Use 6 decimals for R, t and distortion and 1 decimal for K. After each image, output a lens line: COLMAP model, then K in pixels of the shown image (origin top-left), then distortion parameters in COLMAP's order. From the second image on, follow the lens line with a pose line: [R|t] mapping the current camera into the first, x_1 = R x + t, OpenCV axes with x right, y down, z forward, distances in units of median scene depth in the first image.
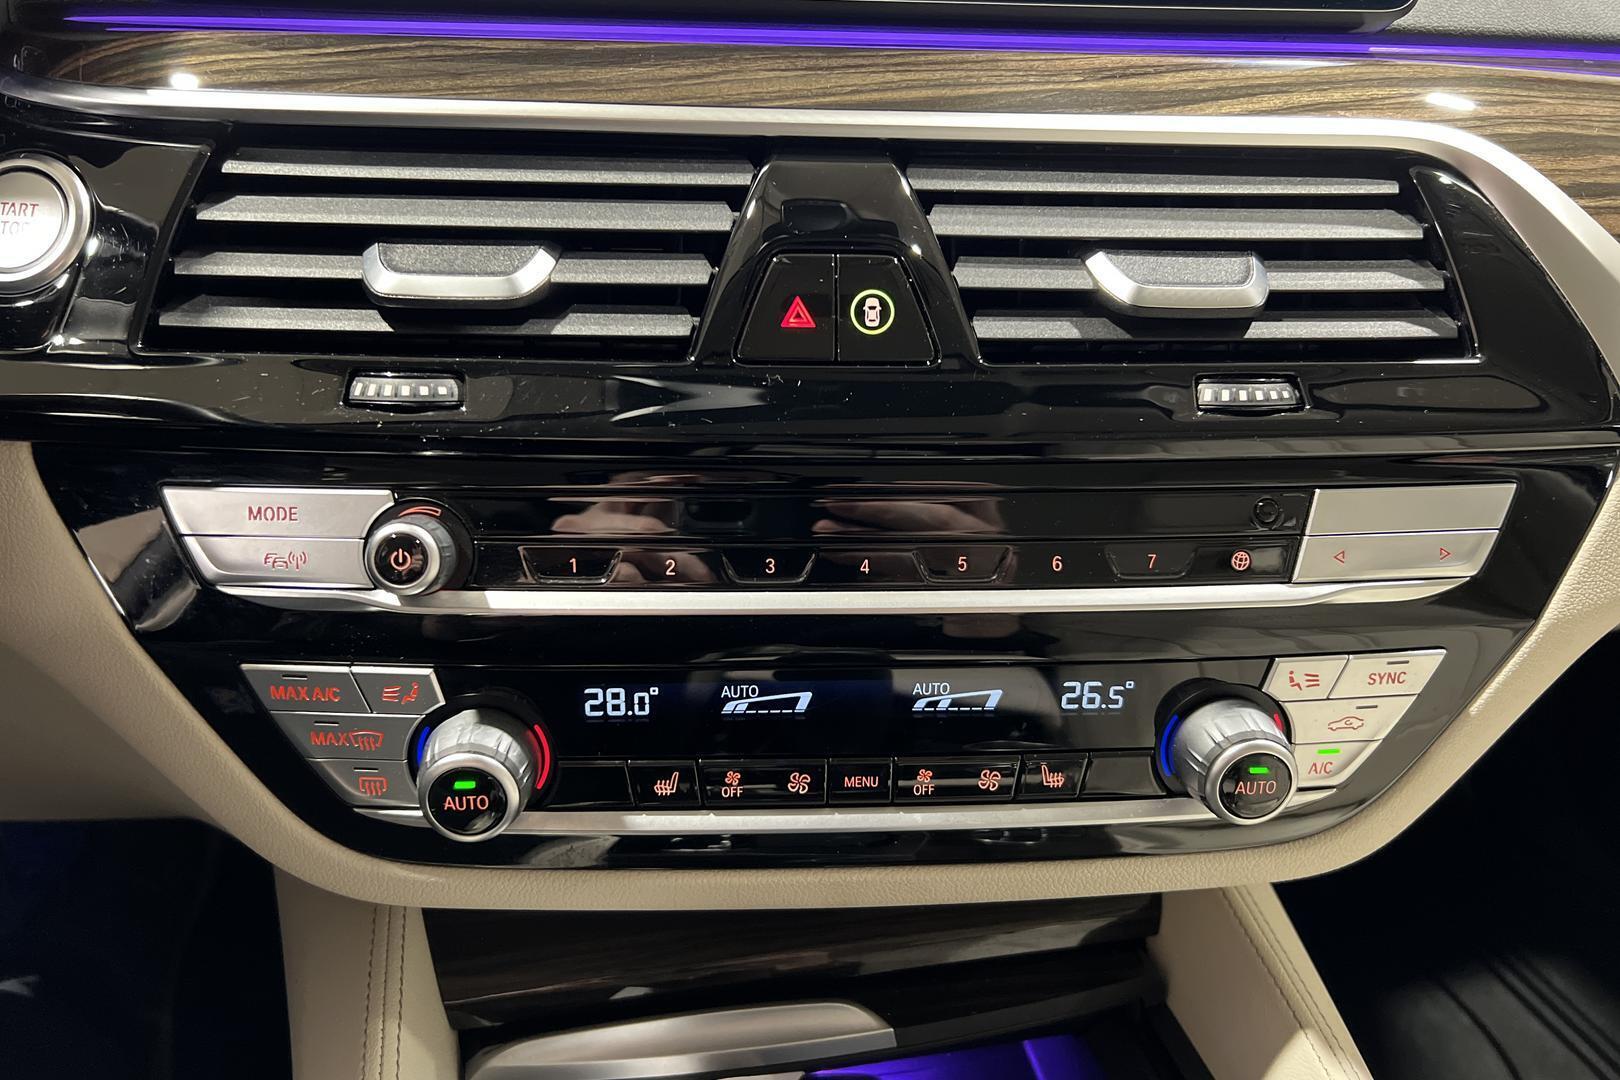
lens RADIAL K [[1119.3, 0, 810.0], [0, 1119.3, 540.0], [0, 0, 1]] dist [0.000948, -0.003579]
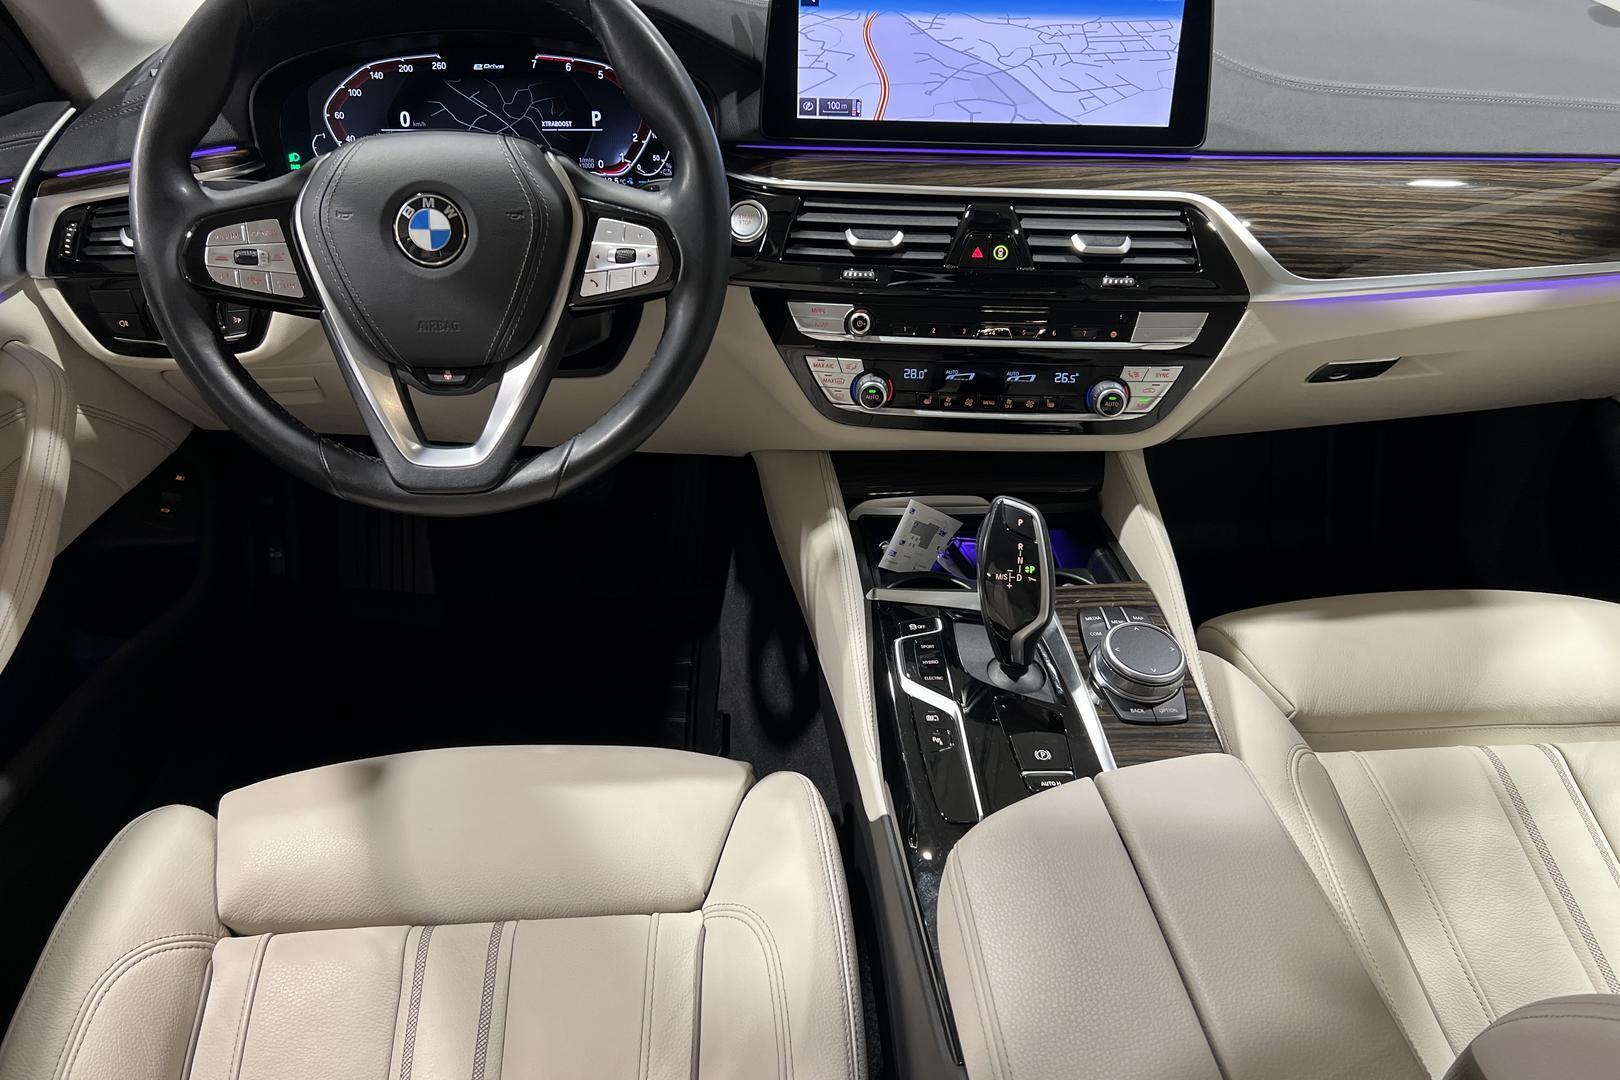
lens RADIAL K [[1119.3, 0, 810.0], [0, 1119.3, 540.0], [0, 0, 1]] dist [0.000948, -0.003579]
pose [[0.988845, 0.054047, -0.138795, 0.005281], [-0.042719, 0.995605, 0.083339, 0.368434], [0.142690, -0.076480, 0.986808, -2.282838]]
